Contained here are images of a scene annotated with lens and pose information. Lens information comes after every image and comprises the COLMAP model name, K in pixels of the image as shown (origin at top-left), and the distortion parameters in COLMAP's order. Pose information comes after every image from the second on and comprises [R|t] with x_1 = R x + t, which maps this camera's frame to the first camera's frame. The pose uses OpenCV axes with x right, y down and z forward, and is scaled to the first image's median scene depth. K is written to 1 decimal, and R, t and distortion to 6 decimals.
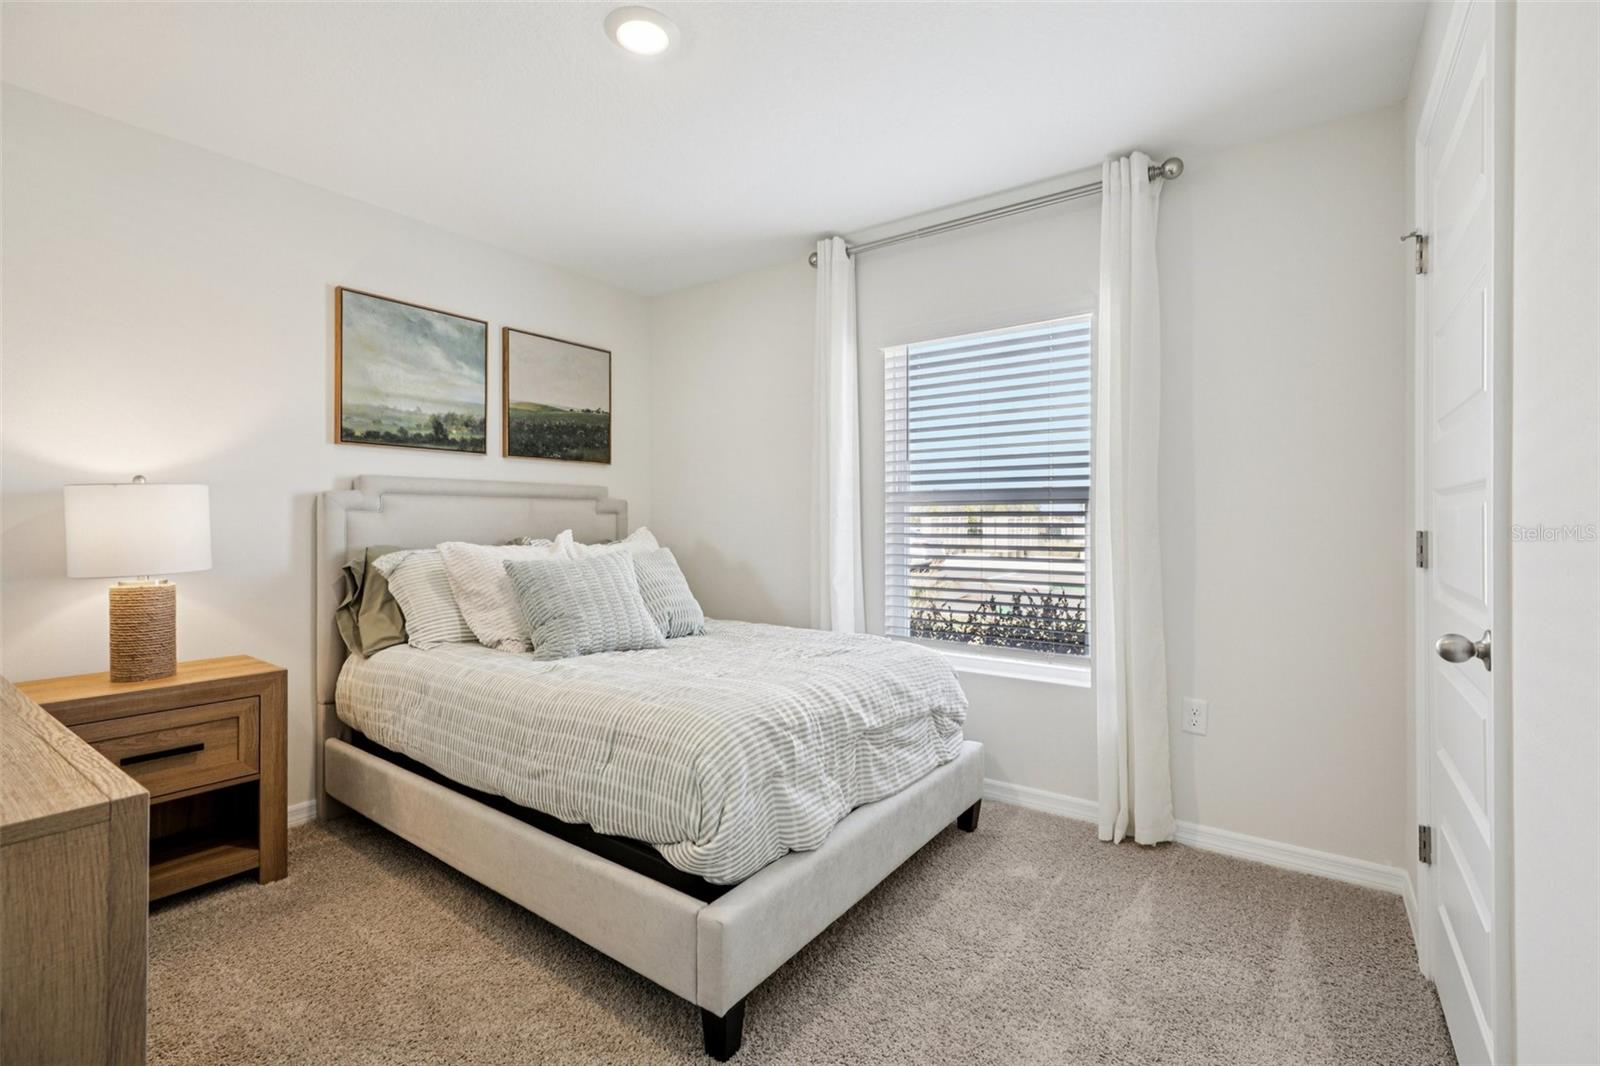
lens RADIAL K [[711.7, 0, 798.3], [0, 711.7, 523.1], [0, 0, 1]] dist [0.000266, 0.000091]
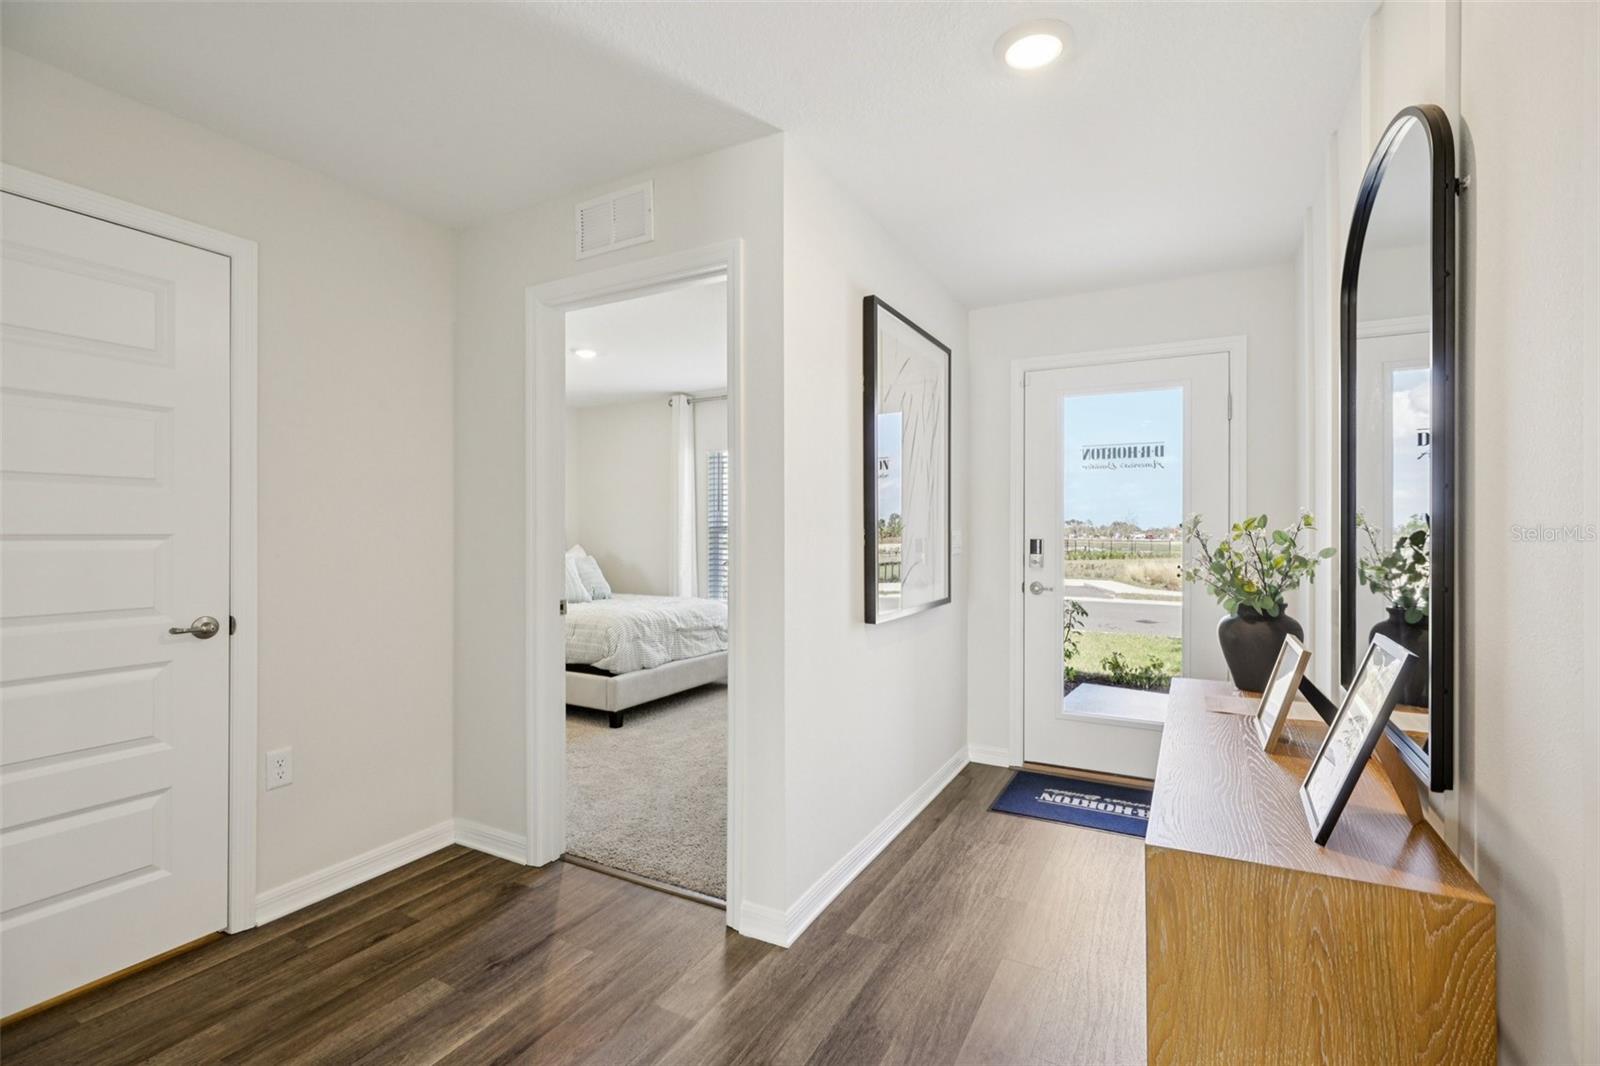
lens RADIAL K [[711.7, 0, 799.3], [0, 711.7, 528.4], [0, 0, 1]] dist [0.000266, 0.000091]
pose [[0.992606, 0.001106, 0.121379, 0.193817], [0.000105, 0.999950, -0.009974, -0.026572], [-0.121384, 0.009913, 0.992556, -1.362975]]
